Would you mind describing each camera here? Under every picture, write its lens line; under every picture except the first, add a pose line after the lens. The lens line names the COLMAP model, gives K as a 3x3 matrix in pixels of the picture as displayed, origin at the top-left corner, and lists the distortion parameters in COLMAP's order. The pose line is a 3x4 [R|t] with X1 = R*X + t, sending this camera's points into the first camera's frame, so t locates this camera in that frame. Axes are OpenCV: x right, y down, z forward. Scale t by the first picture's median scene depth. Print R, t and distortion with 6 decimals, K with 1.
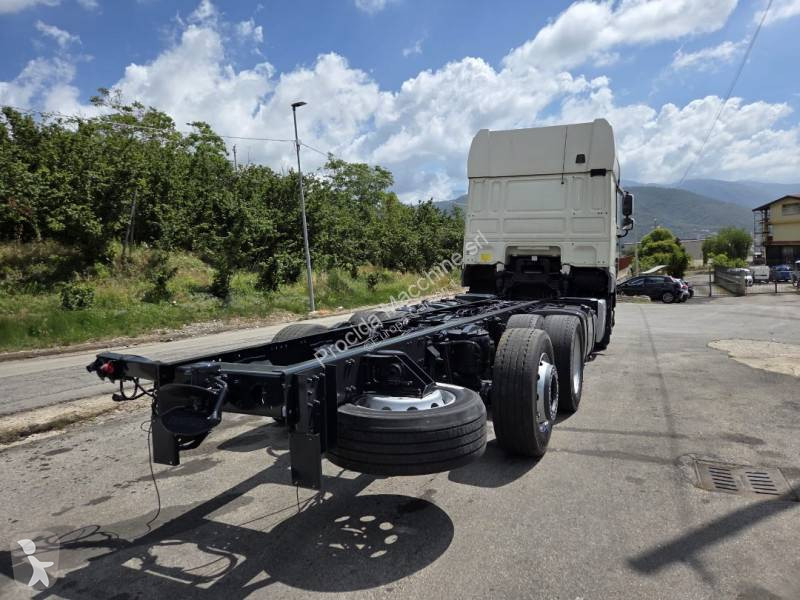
lens RADIAL K [[540.2, 0, 400.0], [0, 540.2, 300.0], [0, 0, 1]] dist [0.065120, -0.041536]
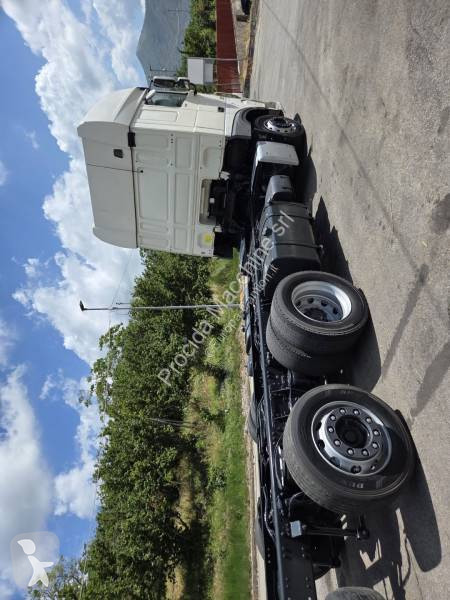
lens RADIAL K [[401.5, 0, 231.3], [0, 401.5, 315.6], [0, 0, 1]] dist [0.068757, -0.045271]
pose [[0.080900, -0.933447, -0.349474, 0.054722], [0.996662, 0.079602, 0.018100, -0.005984], [0.010923, -0.349772, 0.936771, 0.029445]]
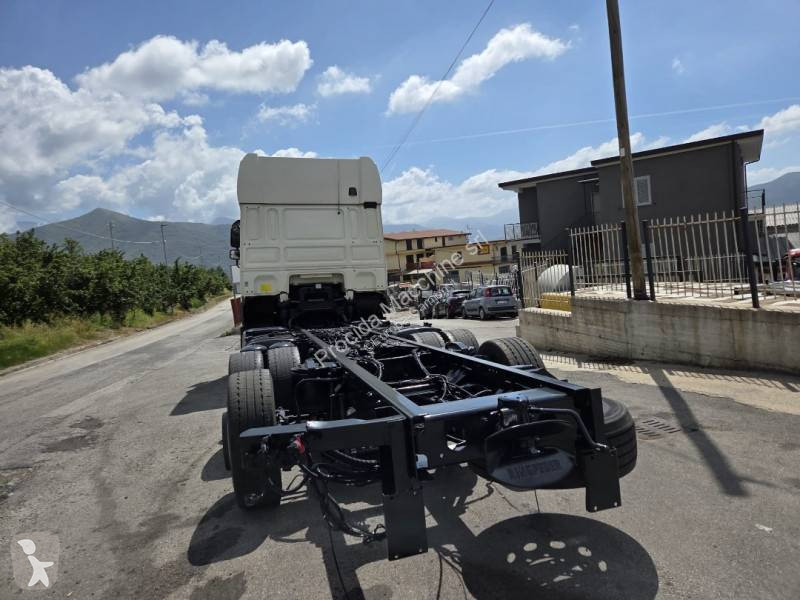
lens RADIAL K [[545.7, 0, 412.7], [0, 545.7, 290.9], [0, 0, 1]] dist [0.070038, -0.053647]
pose [[0.754585, -0.056090, 0.653801, -0.048566], [0.109756, 0.993093, -0.041478, -0.001239], [-0.646958, 0.103057, 0.755529, 0.021759]]
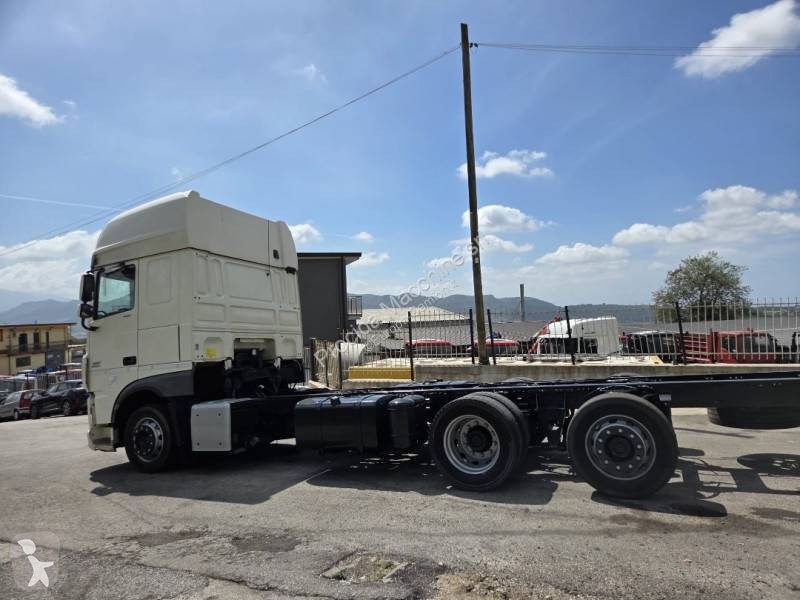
lens RADIAL K [[547.4, 0, 414.6], [0, 547.4, 302.0], [0, 0, 1]] dist [0.069832, -0.051473]
pose [[-0.034459, 0.085733, 0.995722, -0.115489], [0.130819, 0.988128, -0.080552, -0.008743], [-0.990807, 0.127484, -0.045265, 0.132338]]
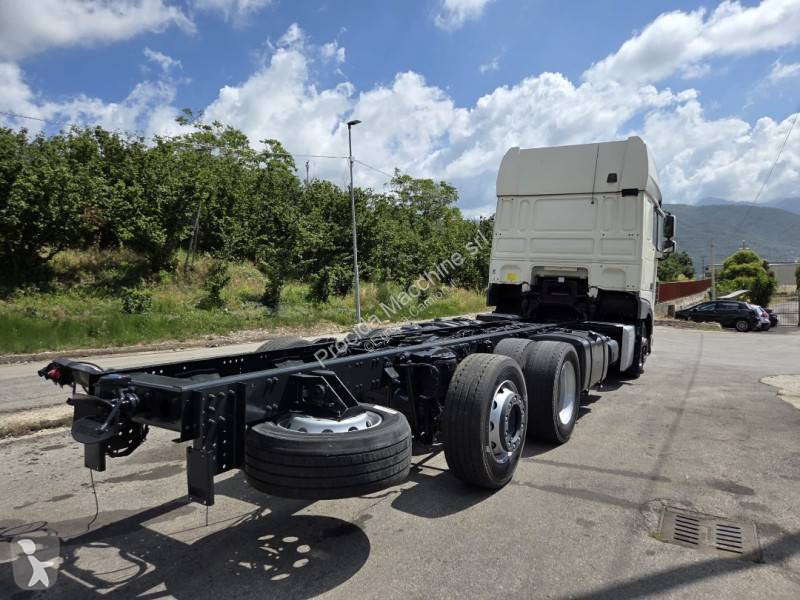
lens RADIAL K [[539.1, 0, 399.2], [0, 539.1, 295.5], [0, 0, 1]] dist [0.072384, -0.051308]
pose [[0.990958, 0.035639, -0.129351, 0.015078], [-0.039929, 0.998730, -0.030722, -0.001262], [0.128092, 0.035609, 0.991123, 0.001146]]
